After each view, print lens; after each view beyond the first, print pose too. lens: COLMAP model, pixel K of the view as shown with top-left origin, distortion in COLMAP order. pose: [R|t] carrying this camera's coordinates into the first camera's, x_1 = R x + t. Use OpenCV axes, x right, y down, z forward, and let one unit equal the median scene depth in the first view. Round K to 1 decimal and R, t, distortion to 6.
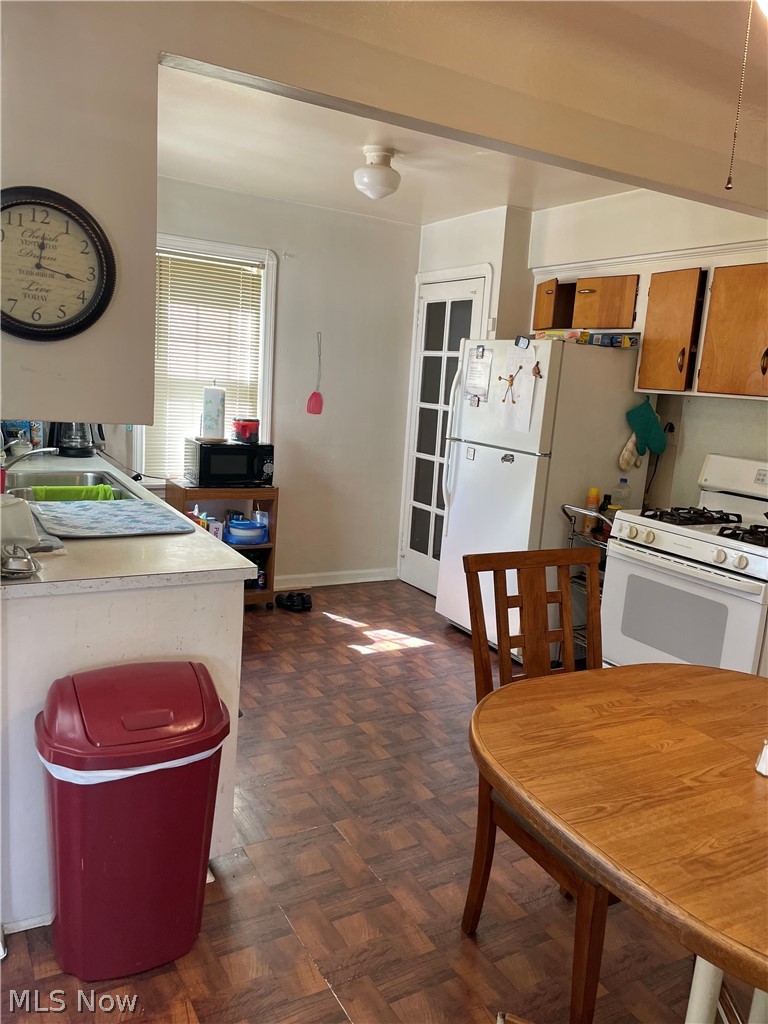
lens RADIAL K [[772.2, 0, 386.6], [0, 772.2, 511.0], [0, 0, 1]] dist [0.015343, -0.029076]
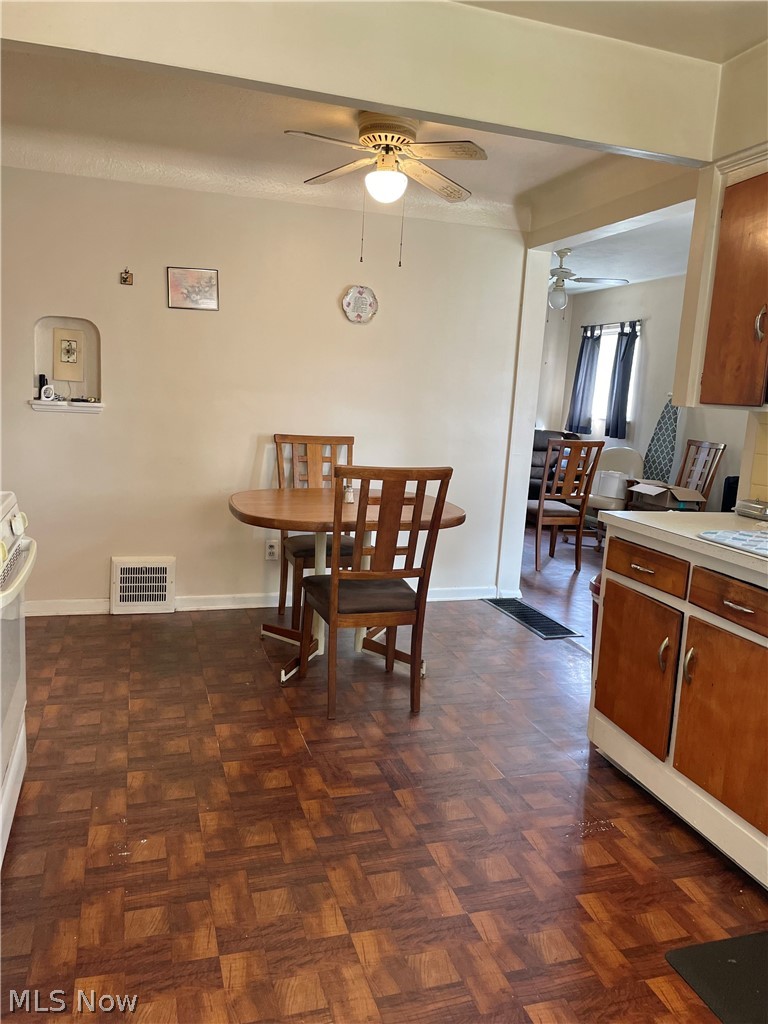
lens RADIAL K [[772.2, 0, 387.1], [0, 772.2, 507.8], [0, 0, 1]] dist [0.015343, -0.029076]
pose [[-0.967932, -0.160449, 0.193298, -0.033278], [-0.088305, 0.937664, 0.336136, -0.160659], [-0.235182, 0.308288, -0.921764, 1.087908]]
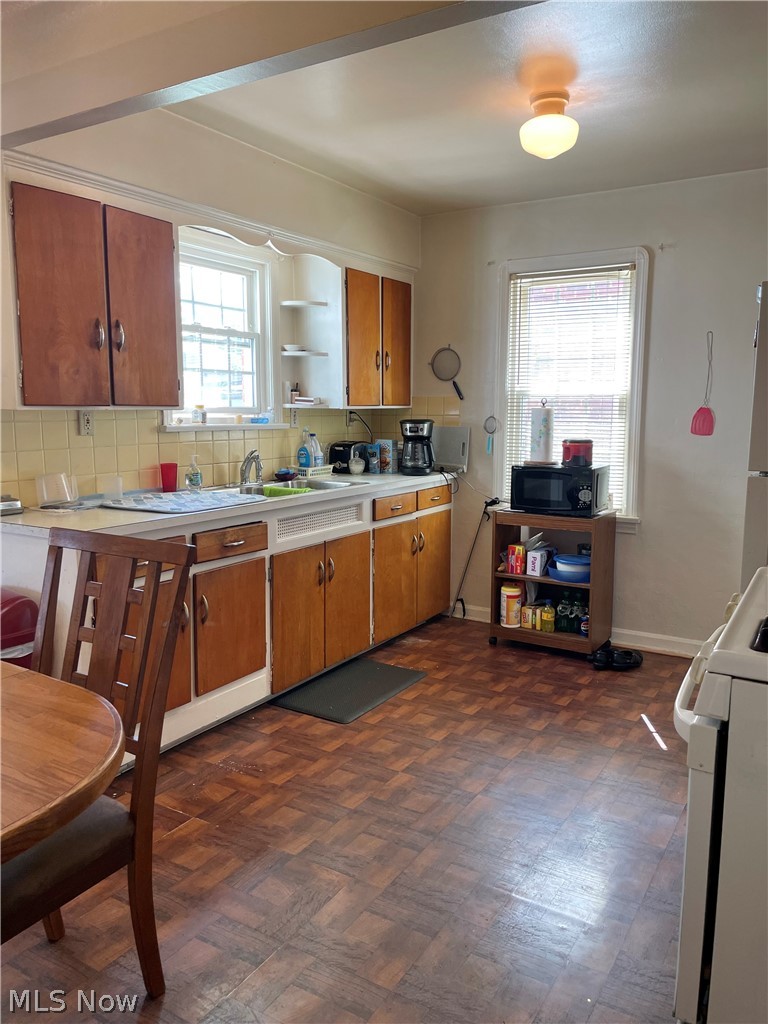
lens RADIAL K [[772.2, 0, 384.0], [0, 772.2, 518.0], [0, 0, 1]] dist [0.015343, -0.029076]
pose [[0.472189, 0.054895, -0.879786, 0.511771], [-0.122305, 0.992486, -0.003716, 0.000399], [0.872971, 0.109357, 0.475355, 0.402591]]
